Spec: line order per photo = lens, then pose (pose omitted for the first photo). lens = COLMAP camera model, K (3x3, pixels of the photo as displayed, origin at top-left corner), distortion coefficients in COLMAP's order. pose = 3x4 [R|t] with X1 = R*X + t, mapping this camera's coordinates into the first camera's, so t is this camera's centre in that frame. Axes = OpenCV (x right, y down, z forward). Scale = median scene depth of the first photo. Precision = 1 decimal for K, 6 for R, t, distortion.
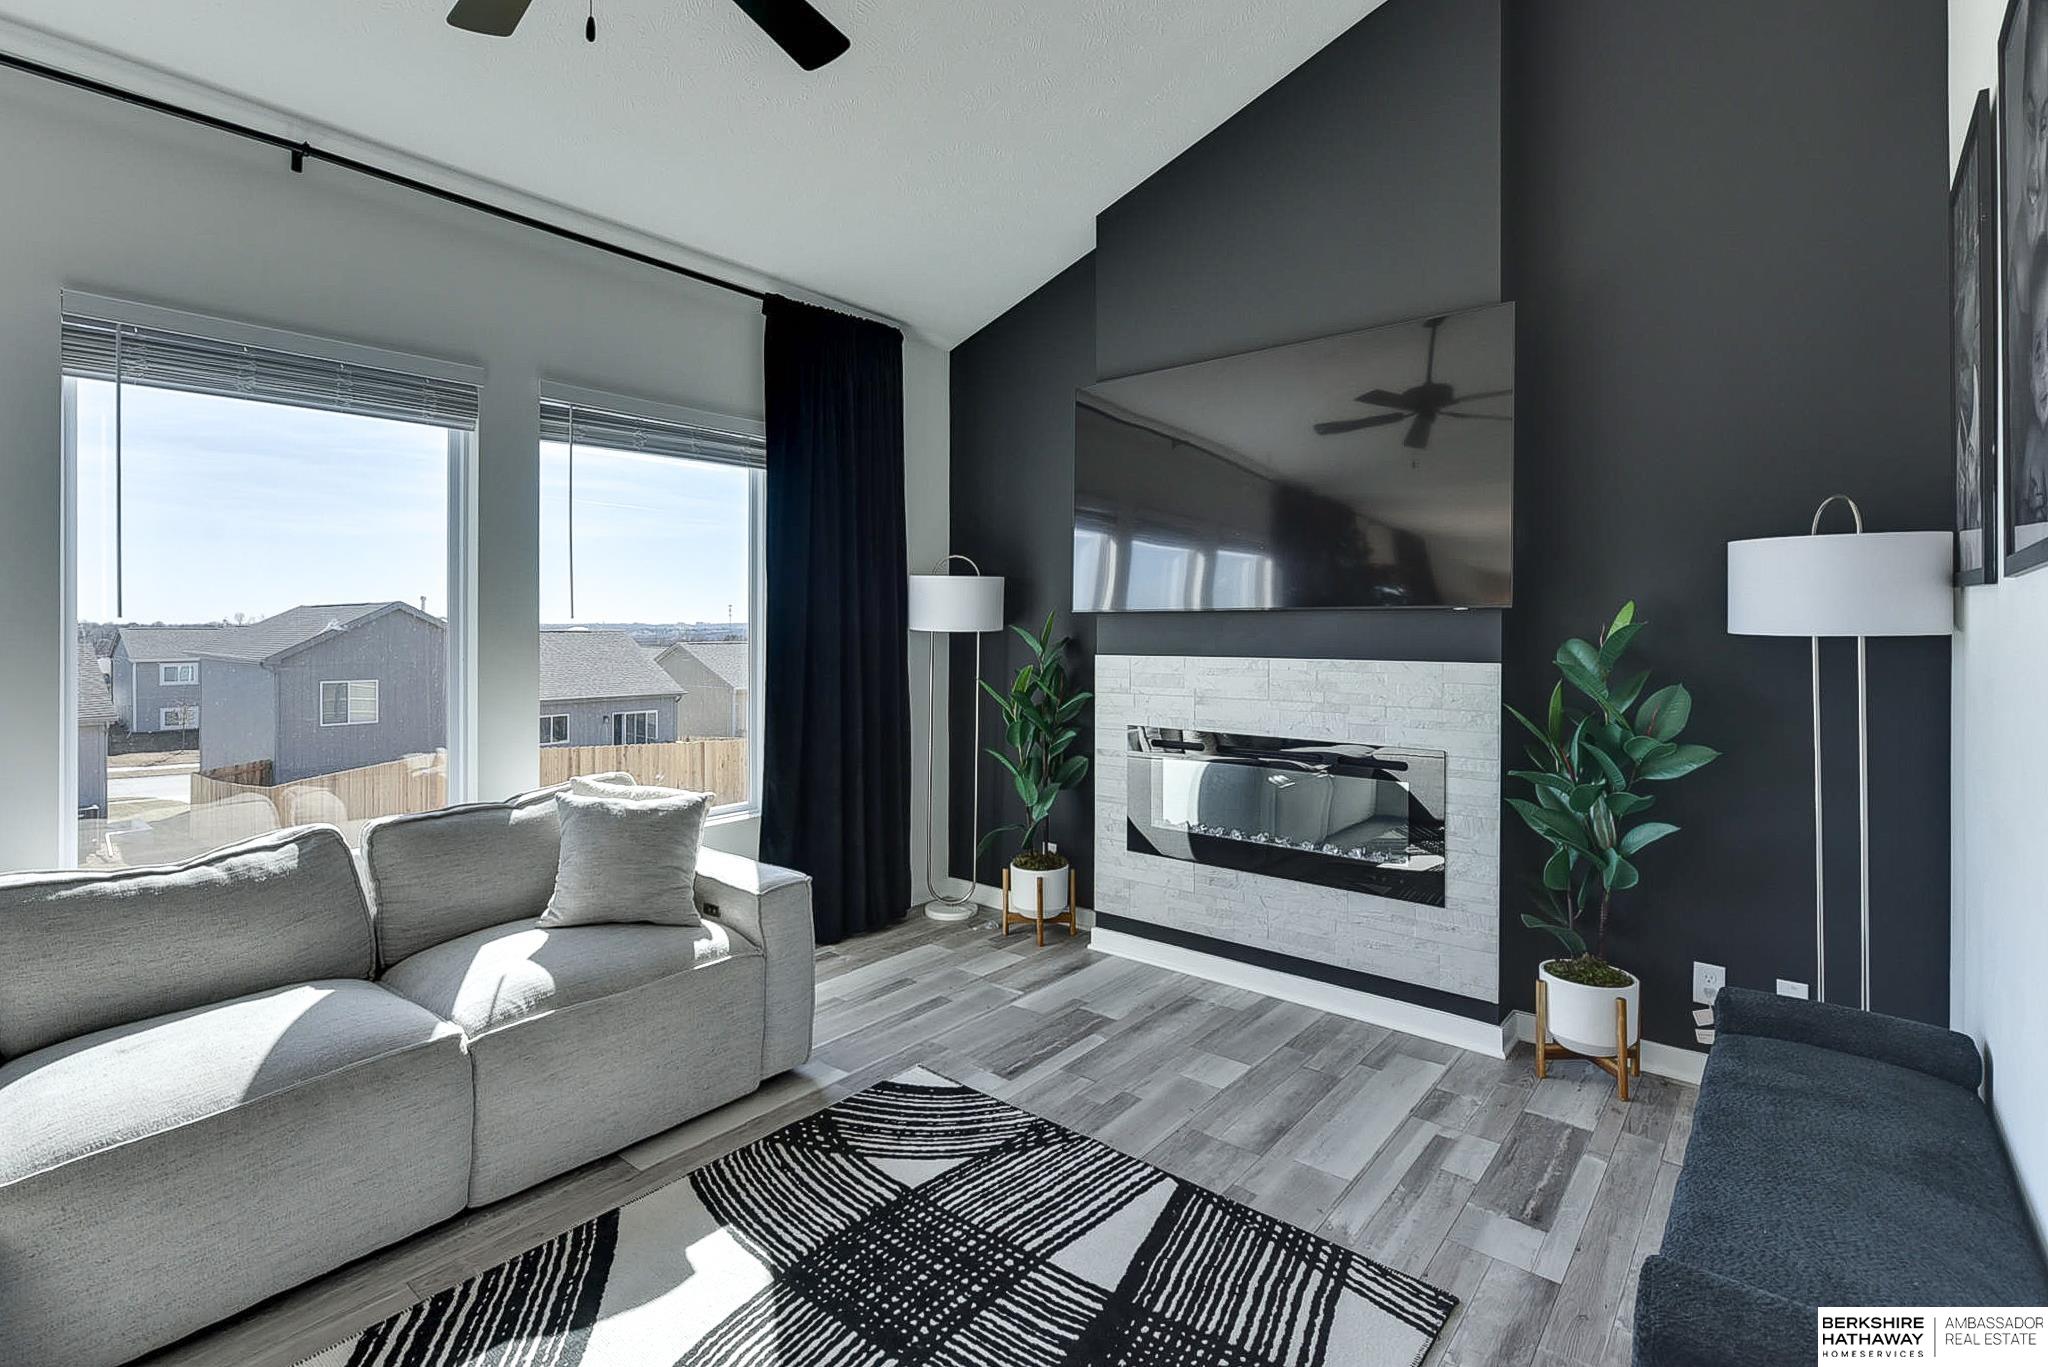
lens RADIAL K [[960.1, 0, 1002.4], [0, 960.1, 627.9], [0, 0, 1]] dist [0.000971, -0.000399]
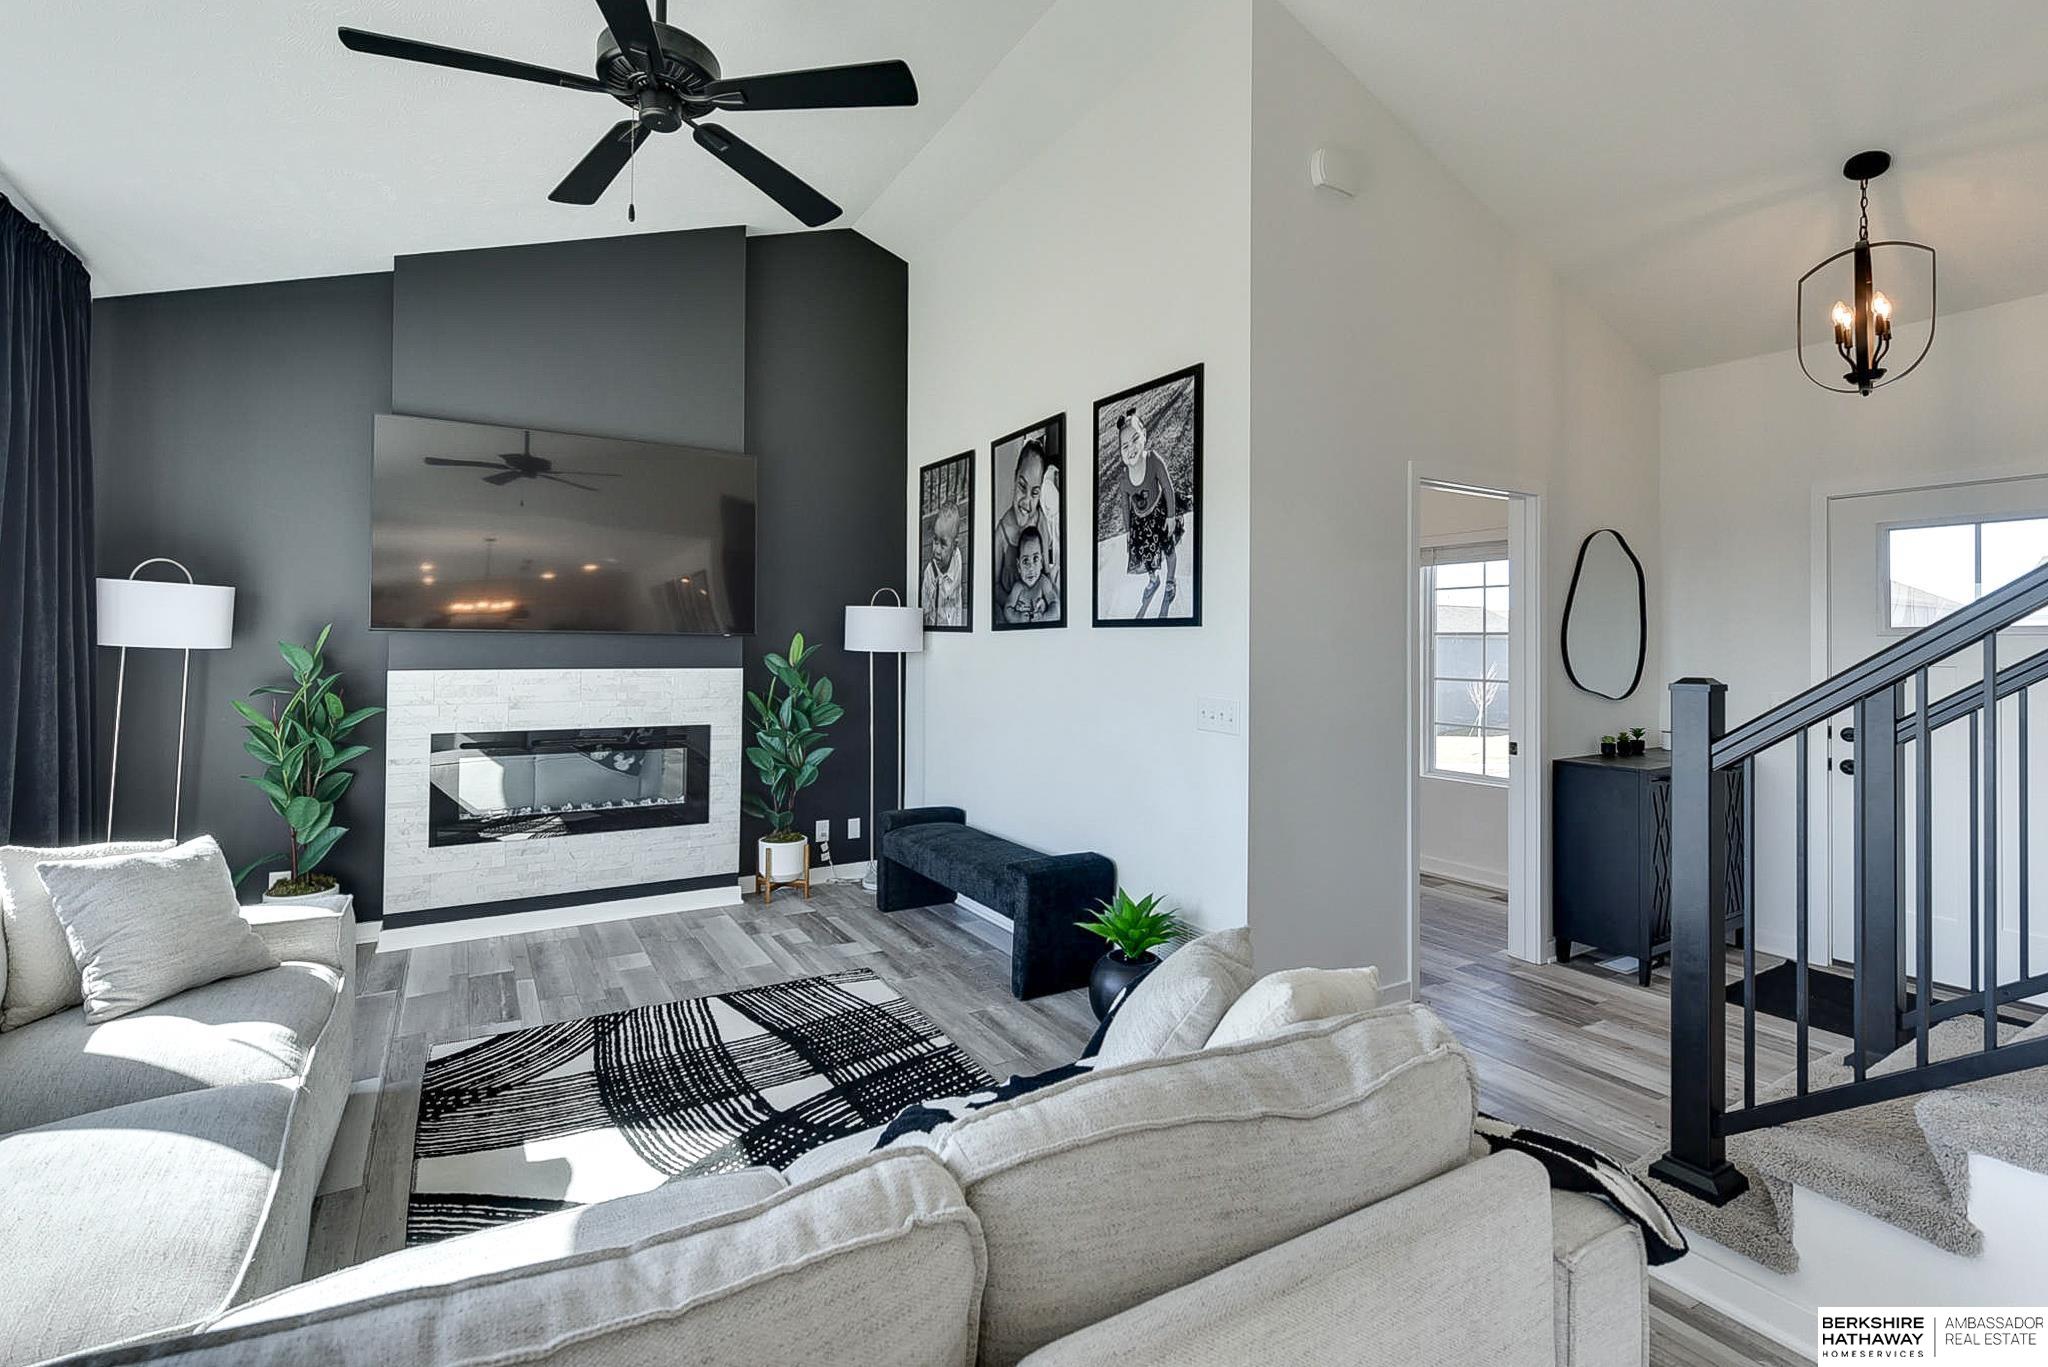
lens RADIAL K [[915.7, 0, 1020.2], [0, 915.7, 640.1], [0, 0, 1]] dist [-0.000702, -0.000430]
pose [[0.318199, 0.008375, 0.947987, -0.892700], [-0.006321, 0.999957, -0.006713, -0.004727], [-0.948003, -0.003856, 0.318238, 0.033773]]
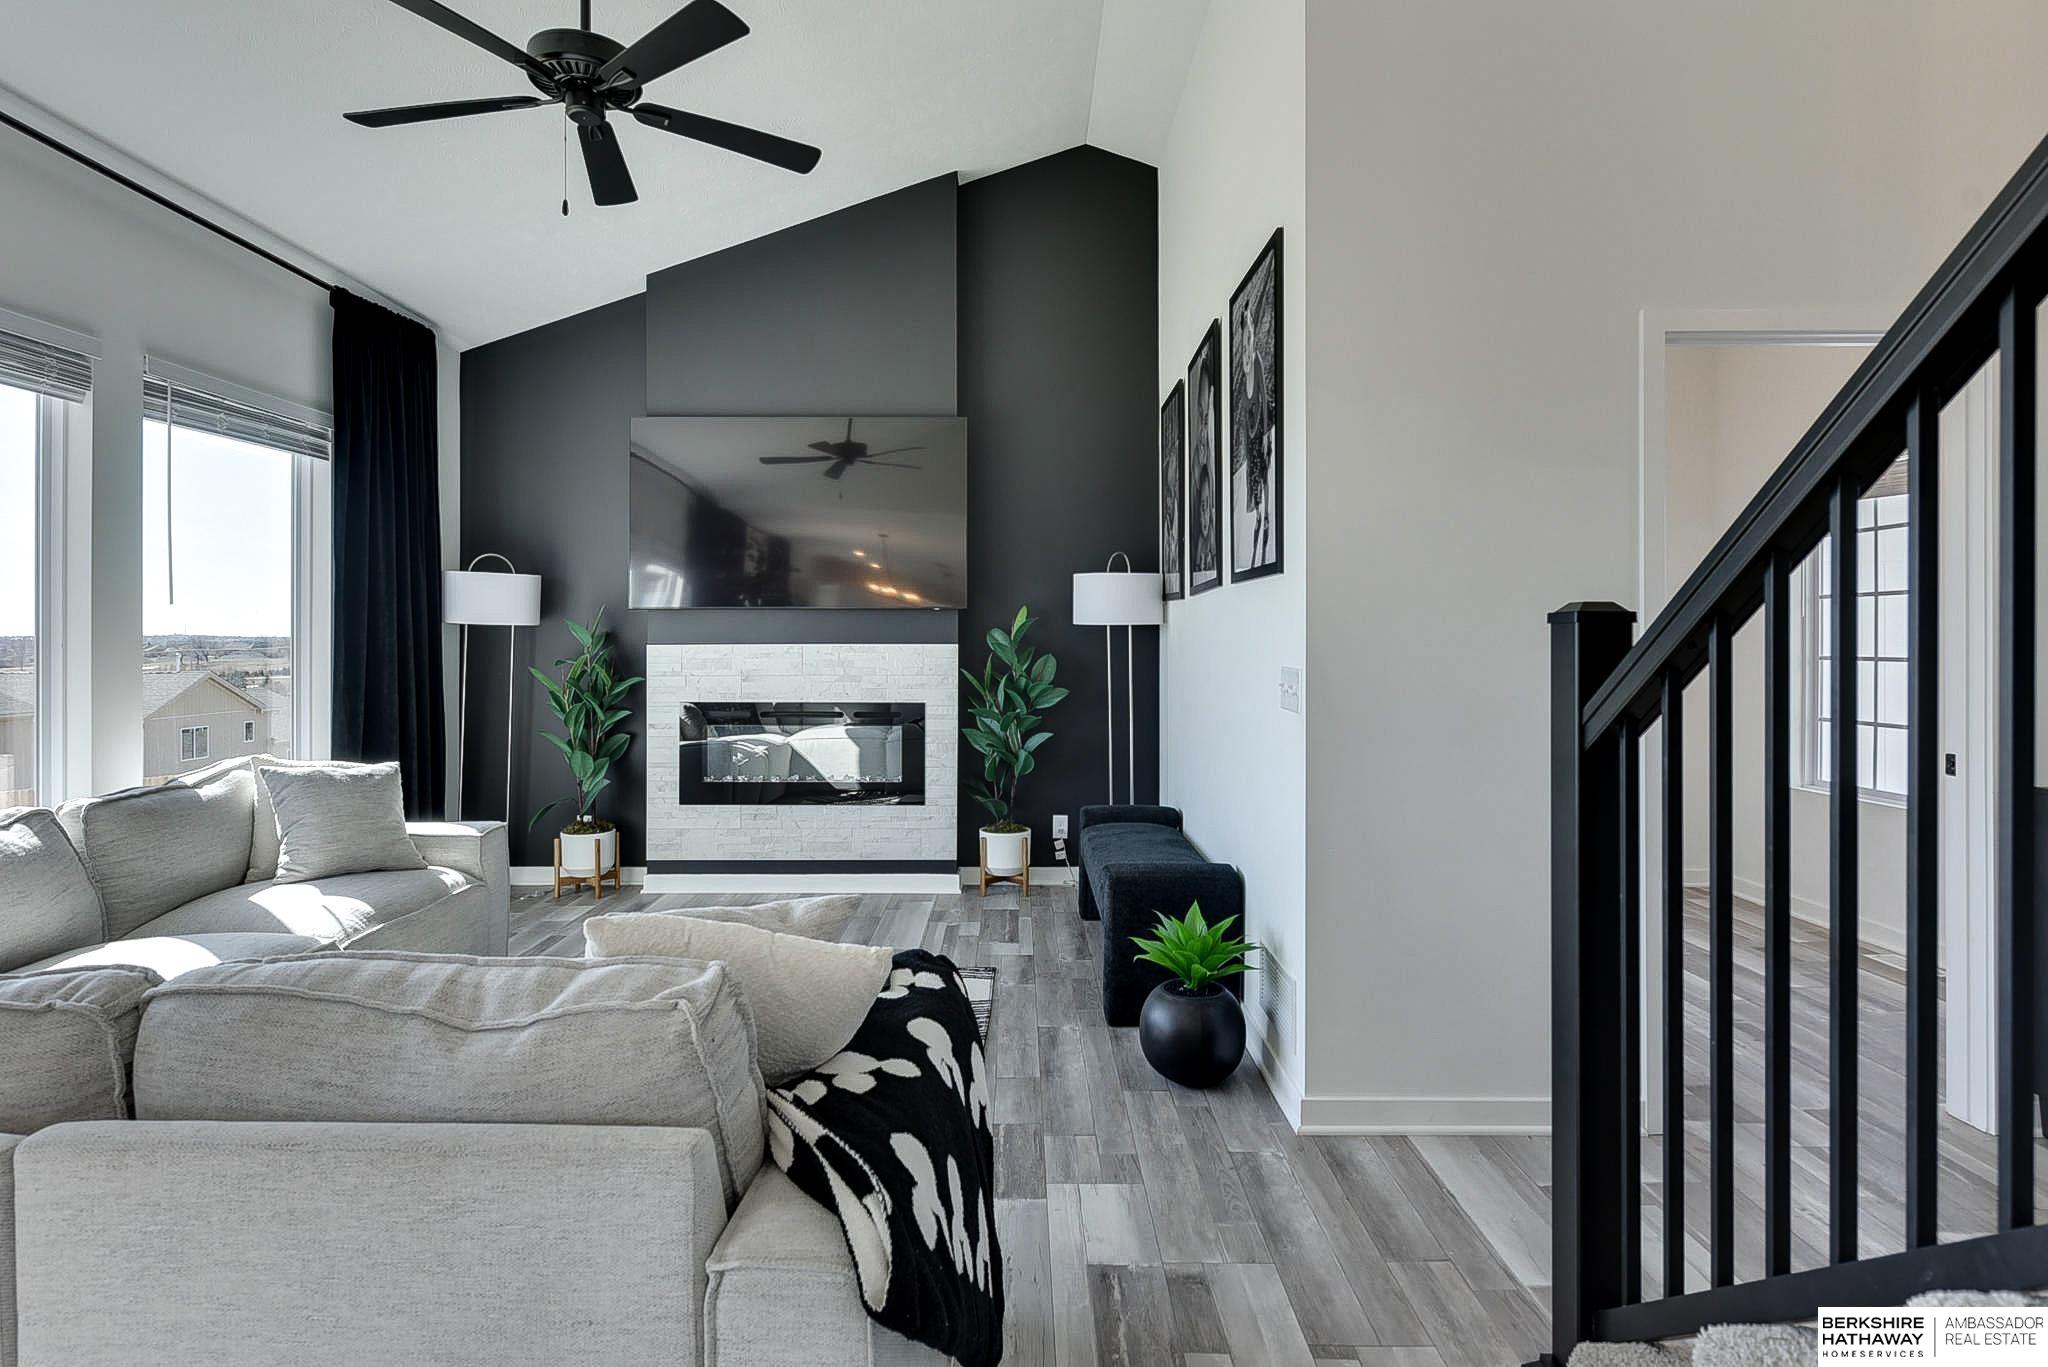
lens RADIAL K [[1091.5, 0, 1017.1], [0, 1091.5, 646.3], [0, 0, 1]] dist [0.005154, 0.000411]
pose [[0.763798, -0.004765, 0.645438, -0.598347], [0.002279, 0.999986, 0.004685, 0.034241], [-0.645452, -0.002107, 0.763798, -0.459551]]
